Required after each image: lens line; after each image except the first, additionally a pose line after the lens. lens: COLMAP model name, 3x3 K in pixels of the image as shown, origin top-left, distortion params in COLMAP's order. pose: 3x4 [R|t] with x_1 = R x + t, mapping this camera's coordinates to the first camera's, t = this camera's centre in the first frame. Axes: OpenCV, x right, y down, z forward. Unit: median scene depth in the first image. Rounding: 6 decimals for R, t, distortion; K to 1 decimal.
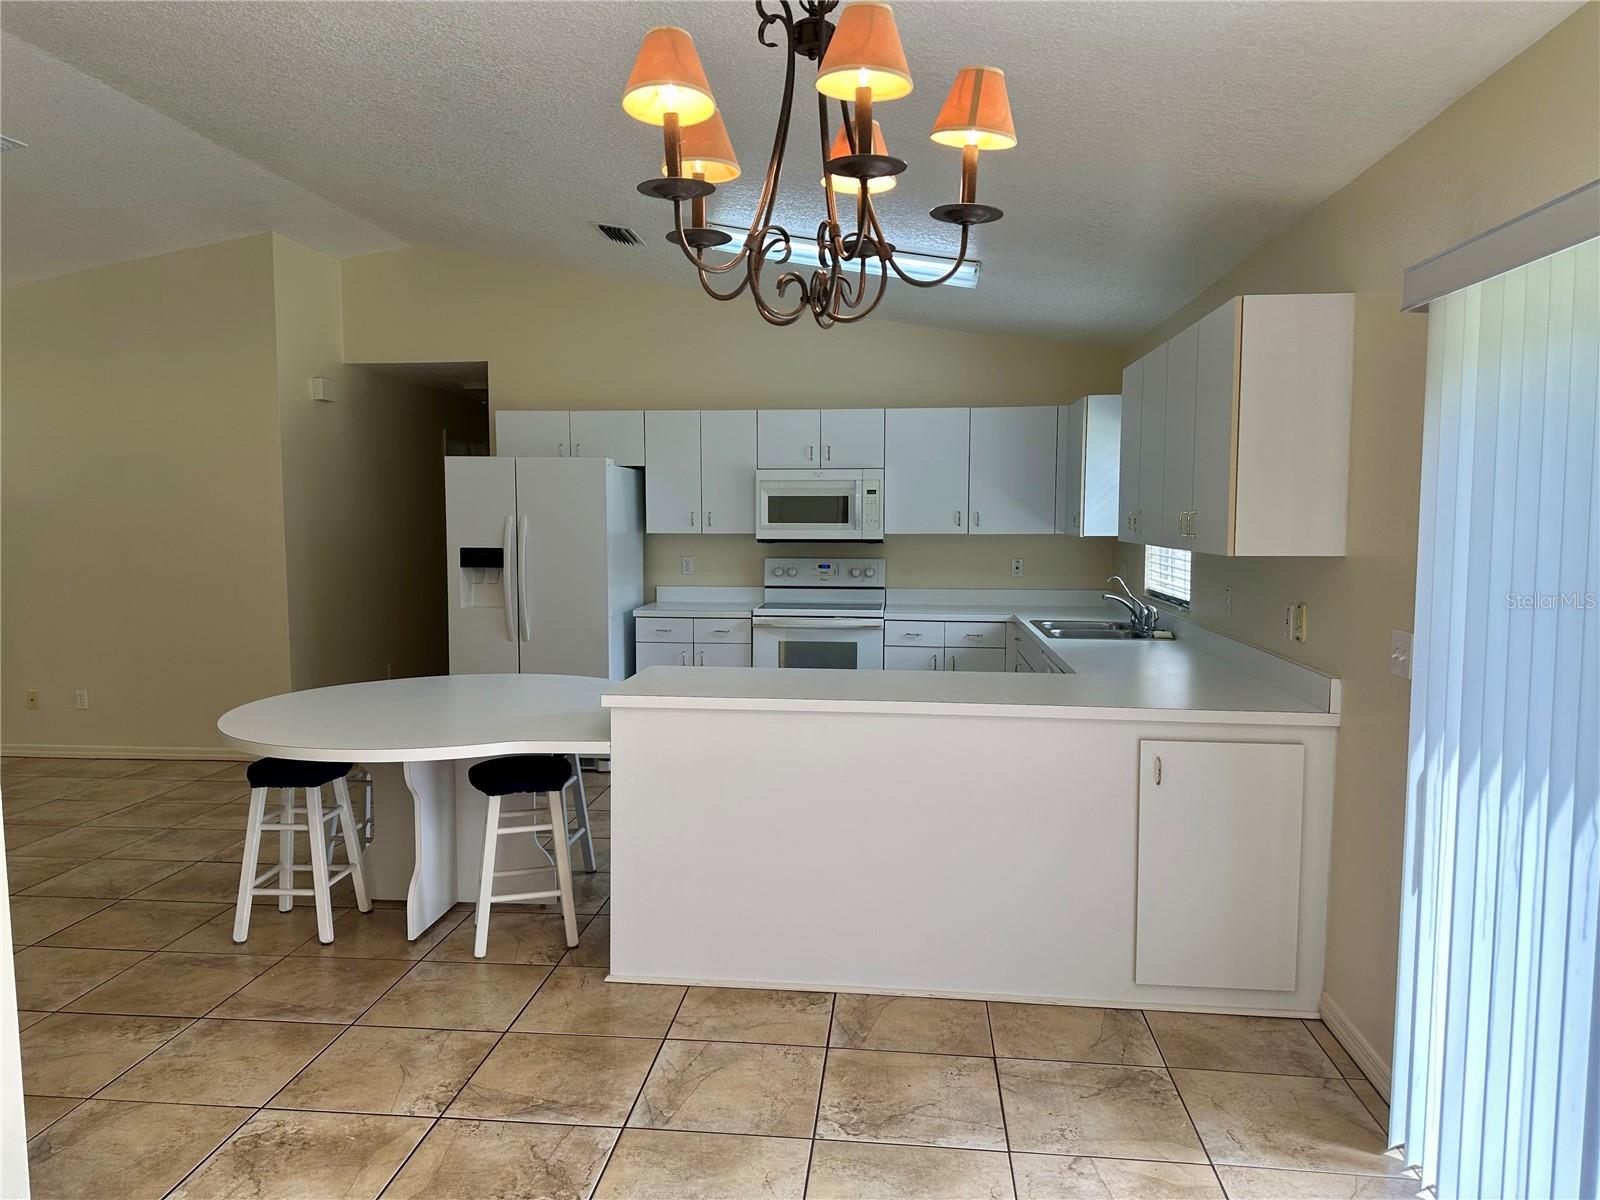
lens RADIAL K [[1114.5, 0, 797.4], [0, 1114.5, 588.5], [0, 0, 1]] dist [0.100859, -0.132494]
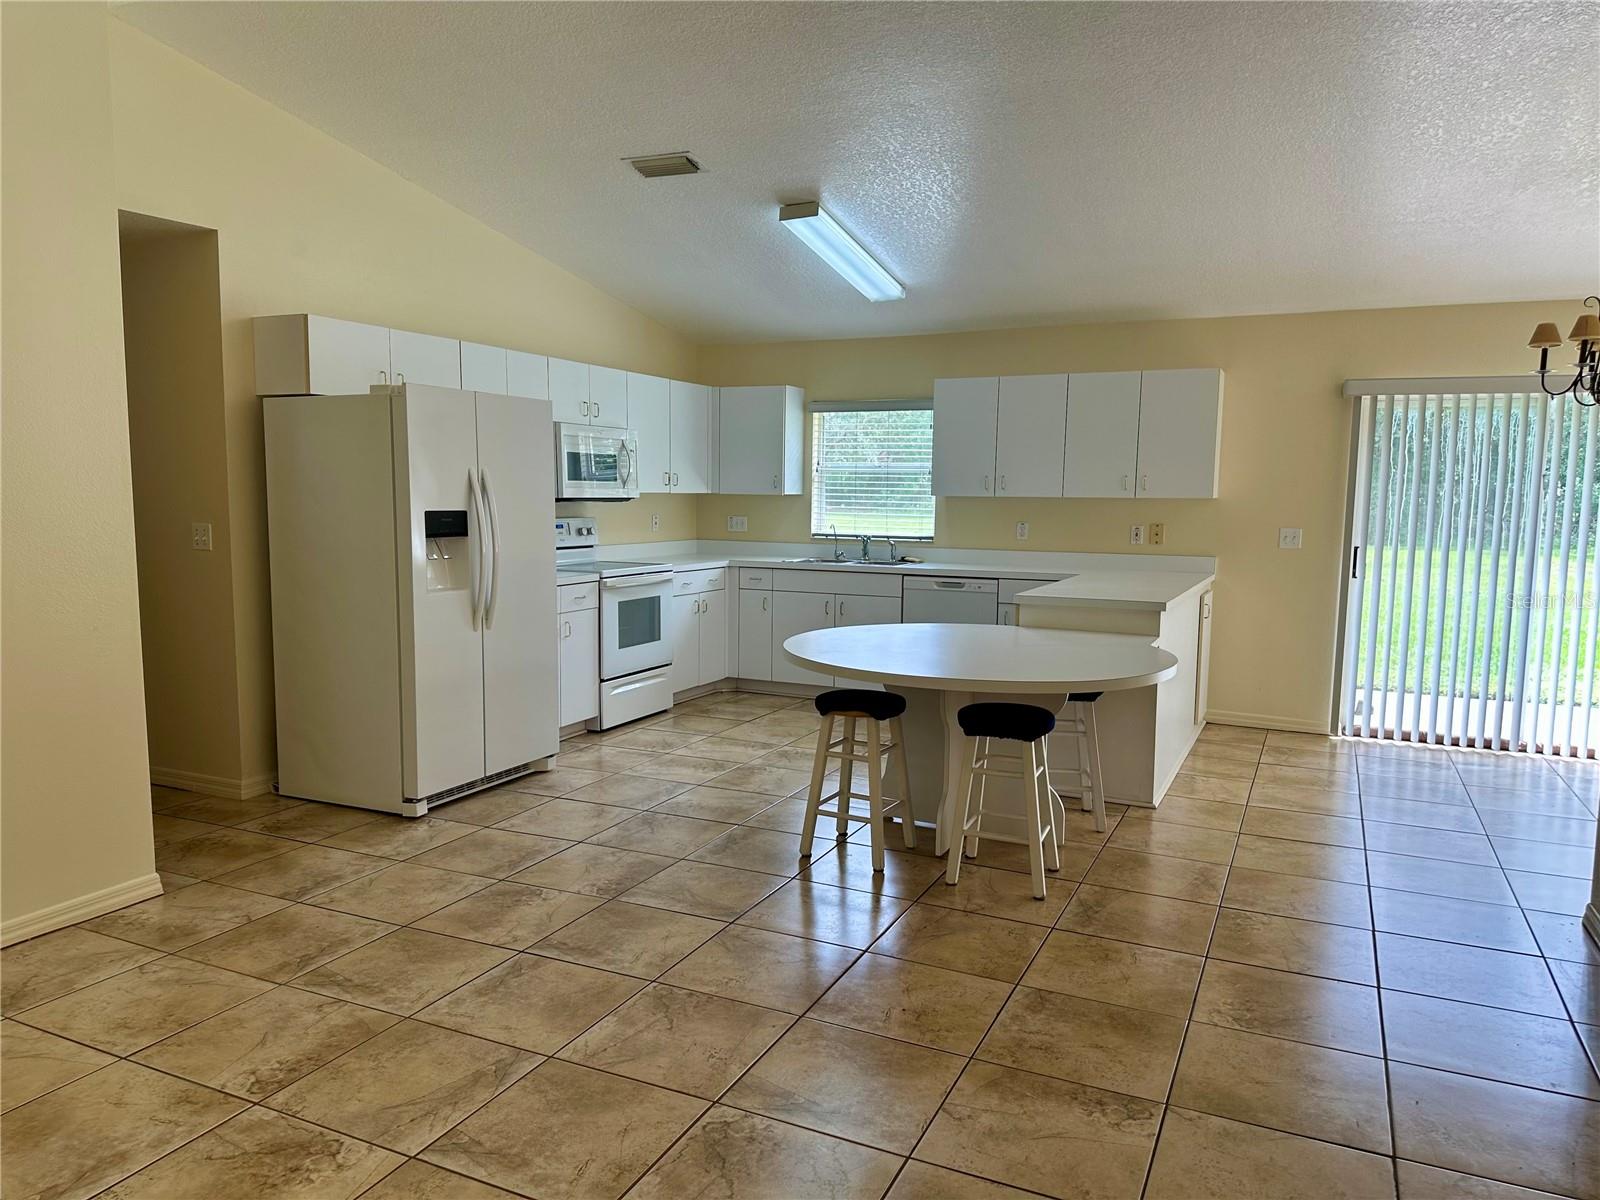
lens RADIAL K [[1114.5, 0, 797.4], [0, 1114.5, 588.5], [0, 0, 1]] dist [0.100859, -0.132494]
pose [[0.330265, -0.078887, 0.940586, -0.876575], [0.051945, 0.996510, 0.065338, -0.020137], [-0.942458, 0.027280, 0.333211, 0.516160]]
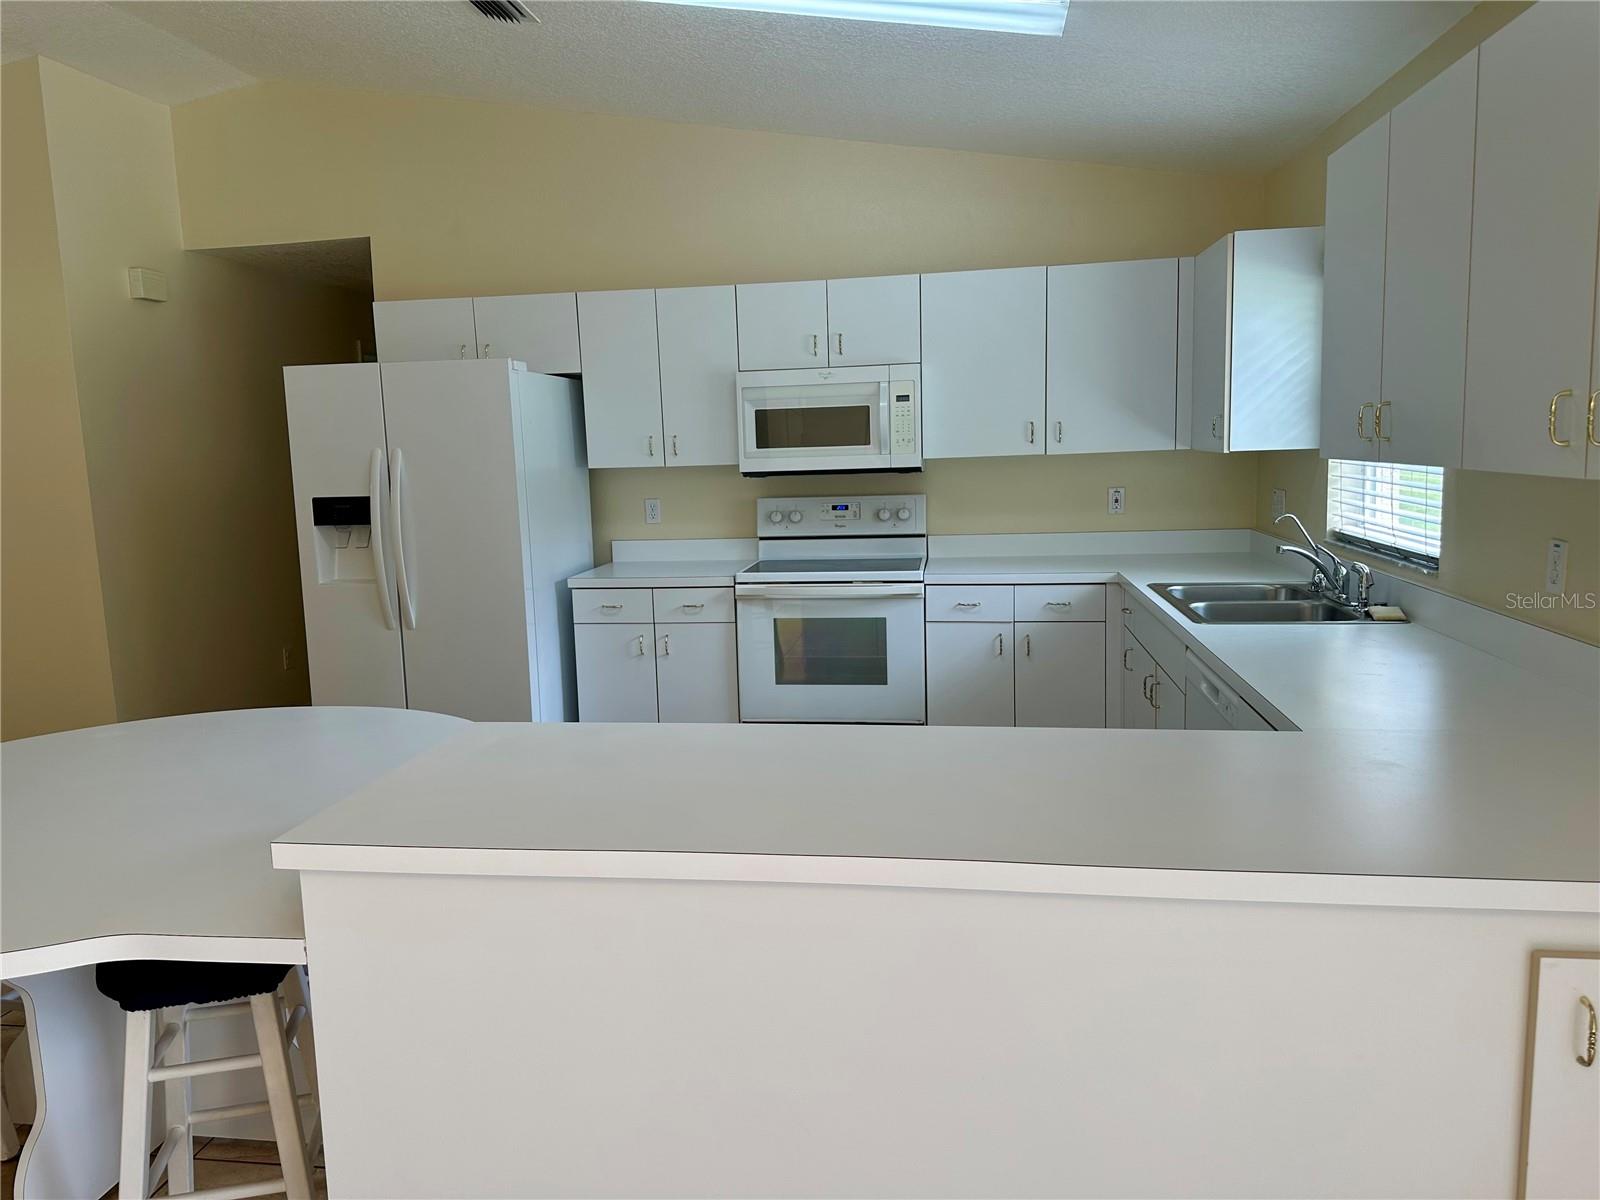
lens RADIAL K [[1114.5, 0, 797.4], [0, 1114.5, 588.5], [0, 0, 1]] dist [0.100859, -0.132494]
pose [[0.998532, -0.026802, -0.047065, 0.030937], [0.029805, 0.997485, 0.064306, -0.015648], [0.045223, -0.065614, 0.996820, 0.302110]]
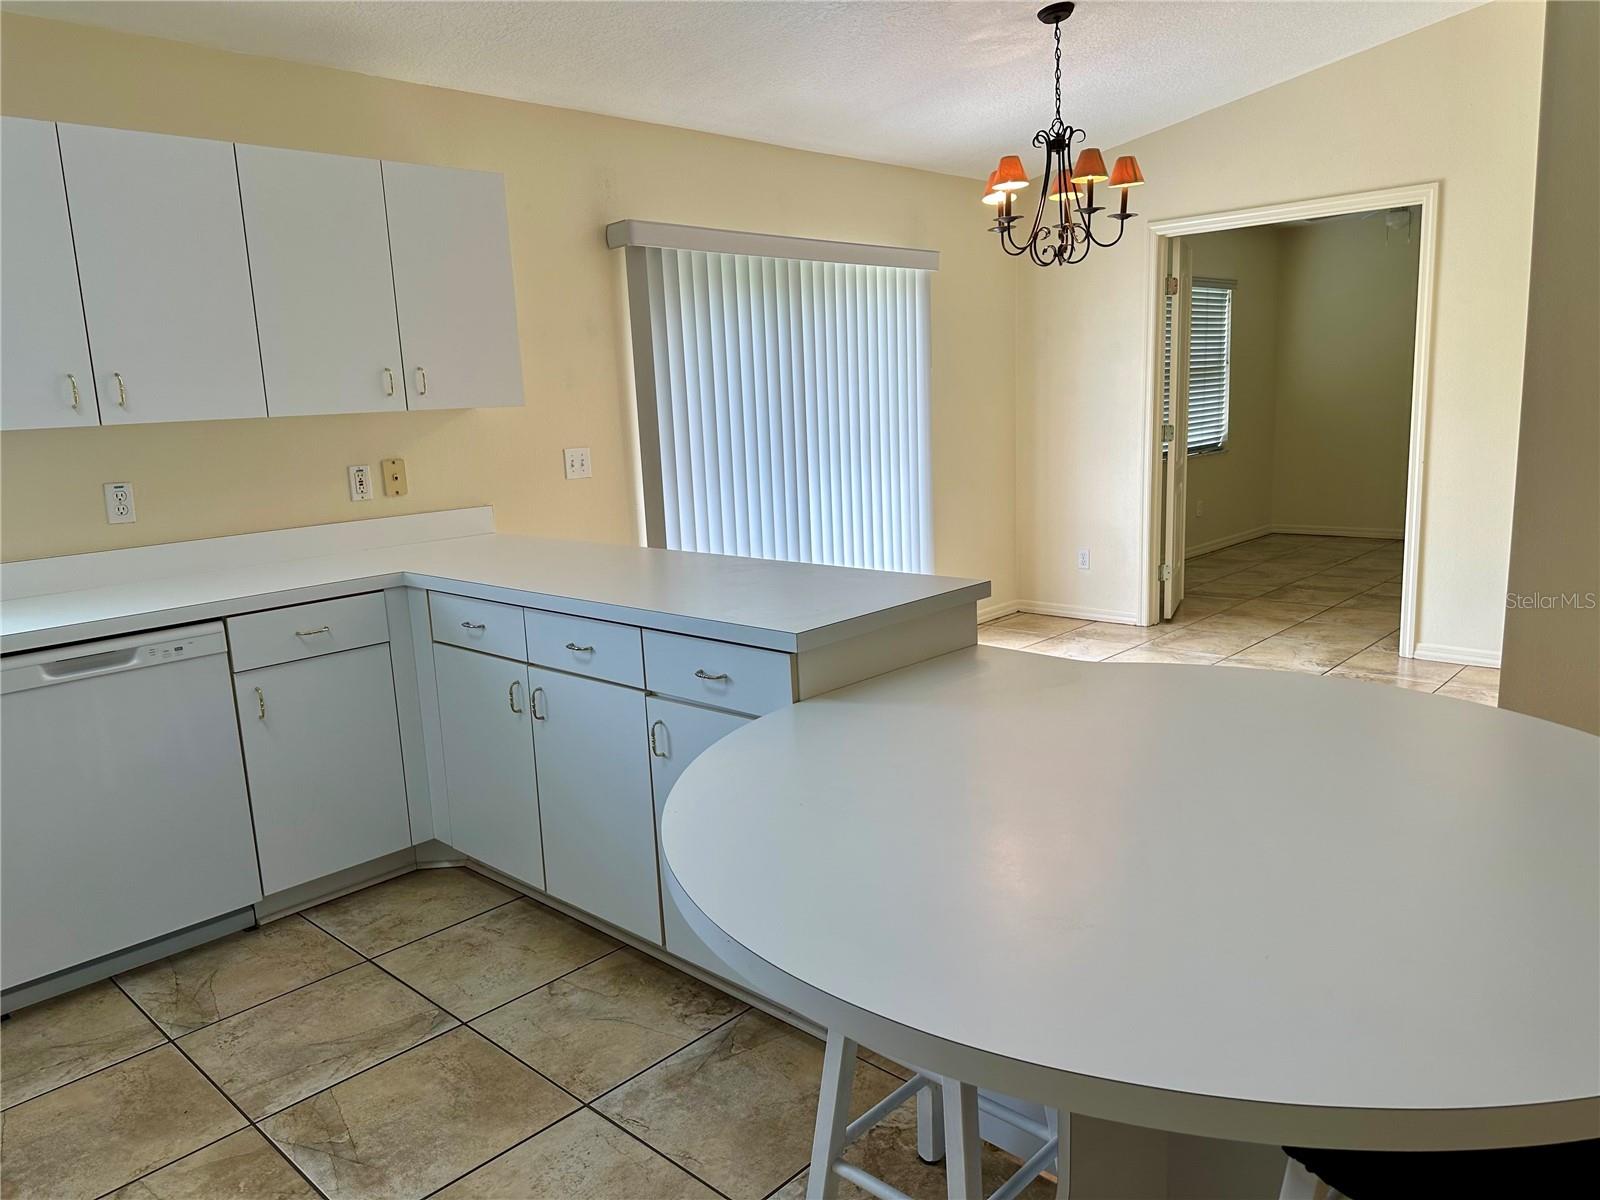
lens RADIAL K [[1114.5, 0, 797.4], [0, 1114.5, 588.5], [0, 0, 1]] dist [0.100859, -0.132494]
pose [[-0.789297, -0.073658, 0.609578, -0.283132], [0.087064, 0.969322, 0.229860, -0.044721], [-0.607808, 0.234500, -0.758669, 0.881002]]
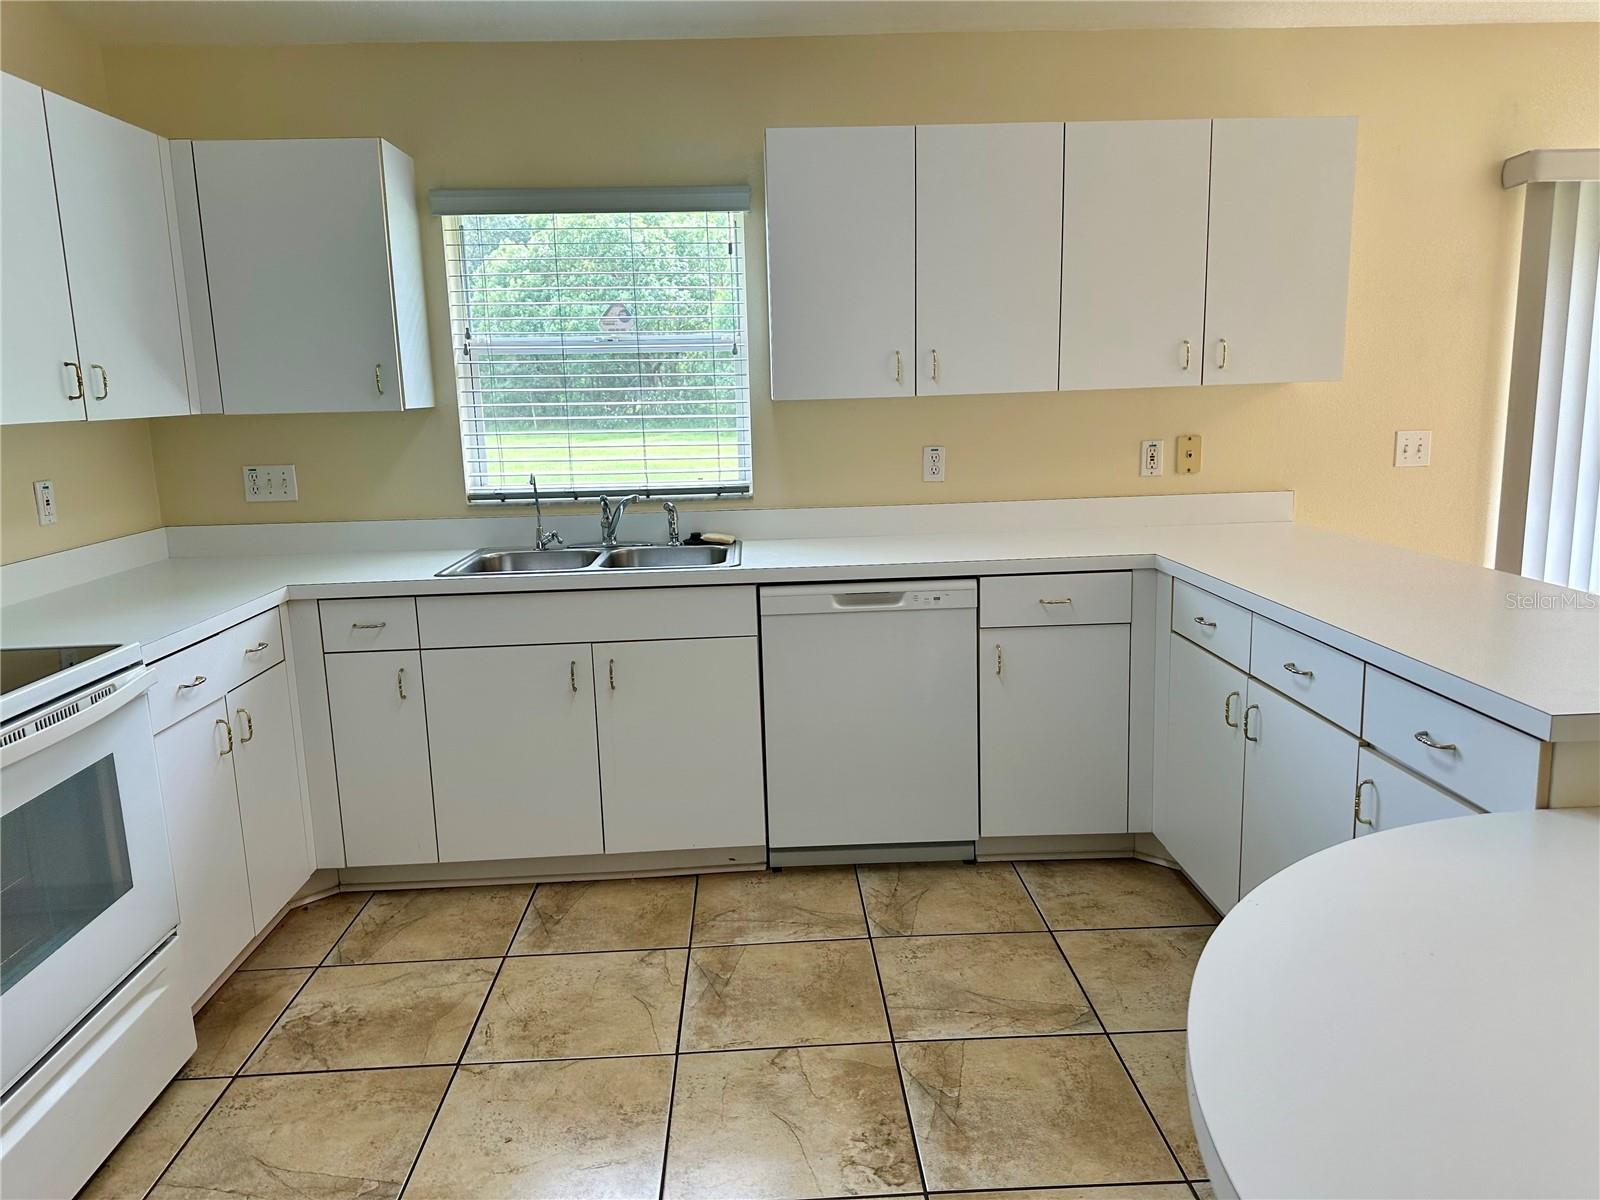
lens RADIAL K [[1114.5, 0, 797.4], [0, 1114.5, 588.5], [0, 0, 1]] dist [0.100859, -0.132494]
pose [[-0.141834, -0.171918, 0.974847, -0.289177], [0.095218, 0.977867, 0.186304, -0.042121], [-0.985300, 0.119247, -0.122326, 0.819382]]
